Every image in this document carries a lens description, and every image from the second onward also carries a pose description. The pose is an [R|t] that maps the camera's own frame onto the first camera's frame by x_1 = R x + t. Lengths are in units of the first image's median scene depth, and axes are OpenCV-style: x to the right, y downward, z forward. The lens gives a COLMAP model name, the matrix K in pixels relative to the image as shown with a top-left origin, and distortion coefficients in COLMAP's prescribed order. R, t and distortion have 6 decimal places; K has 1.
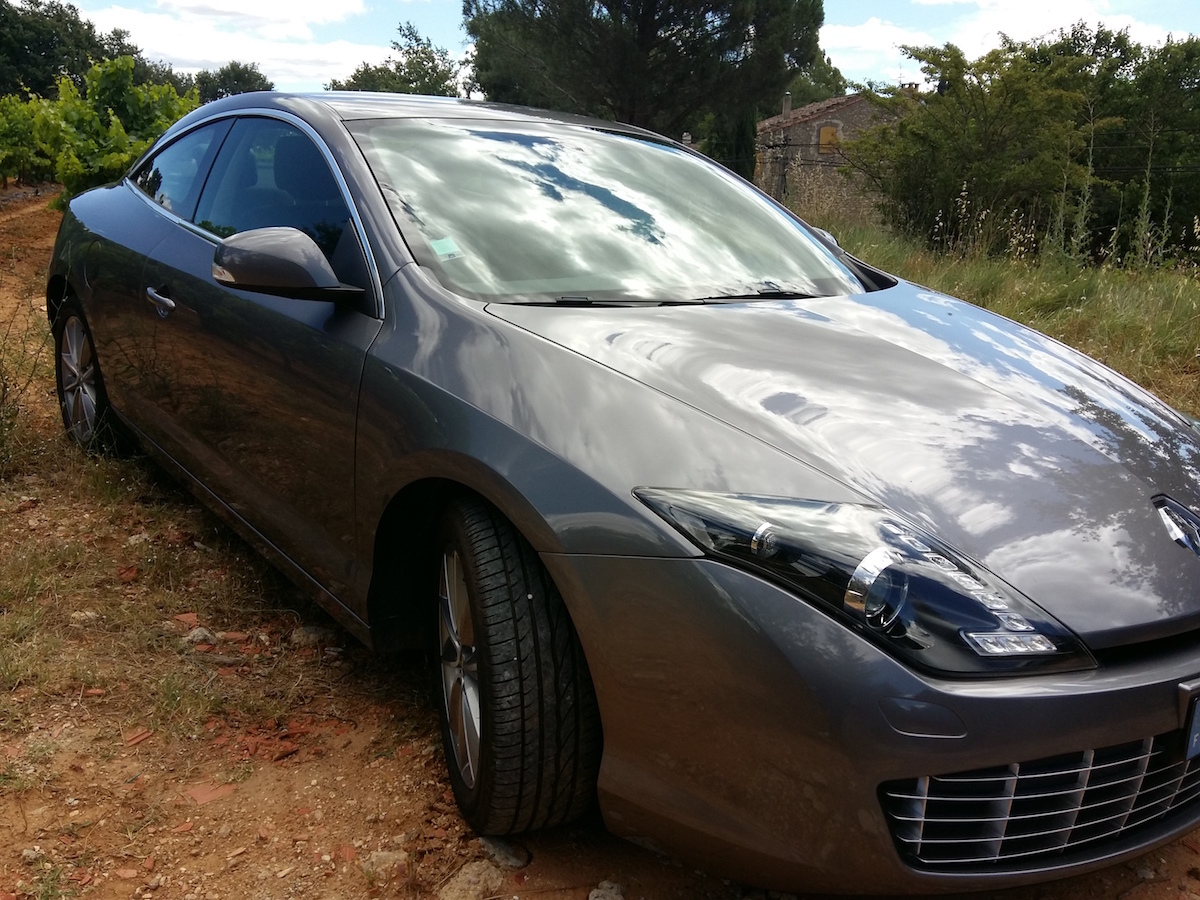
lens RADIAL K [[1082.0, 0, 609.1], [0, 1082.0, 461.4], [0, 0, 1]] dist [0.042034, -0.084948]
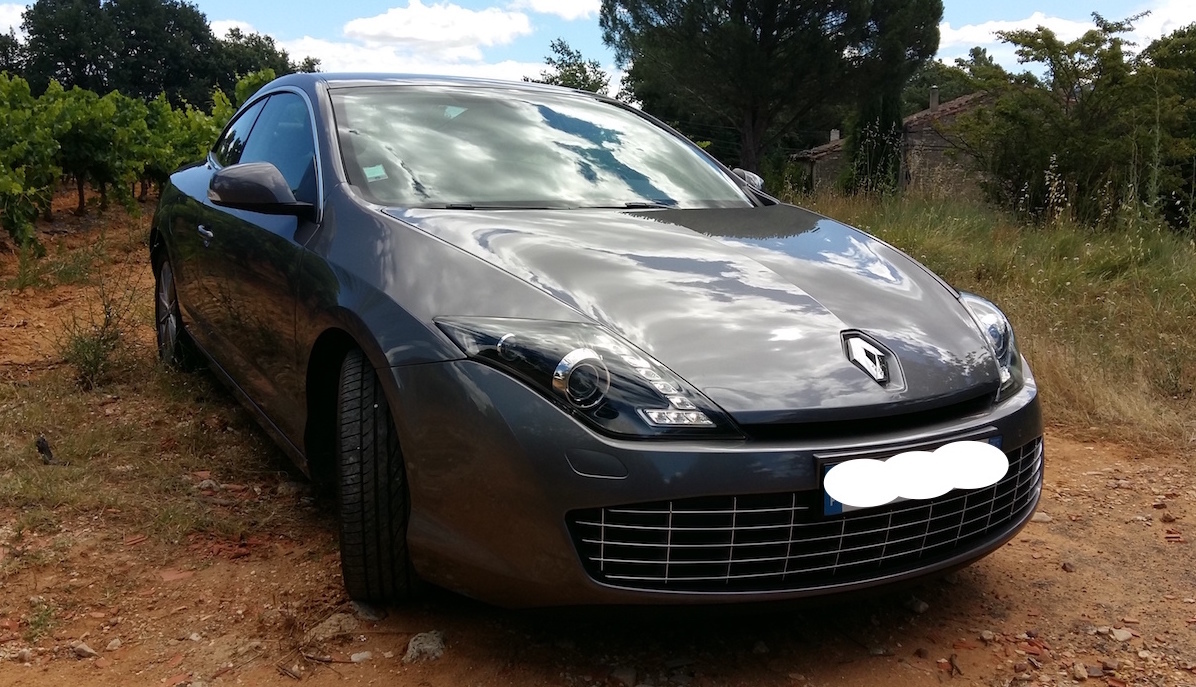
lens RADIAL K [[1077.5, 0, 594.0], [0, 1077.5, 343.5], [0, 0, 1]] dist [0.050493, -0.088157]
pose [[0.987741, -0.004607, -0.156035, 0.317347], [-0.011840, 0.994474, -0.104312, 0.144040], [0.155654, 0.104880, 0.982228, -0.227721]]
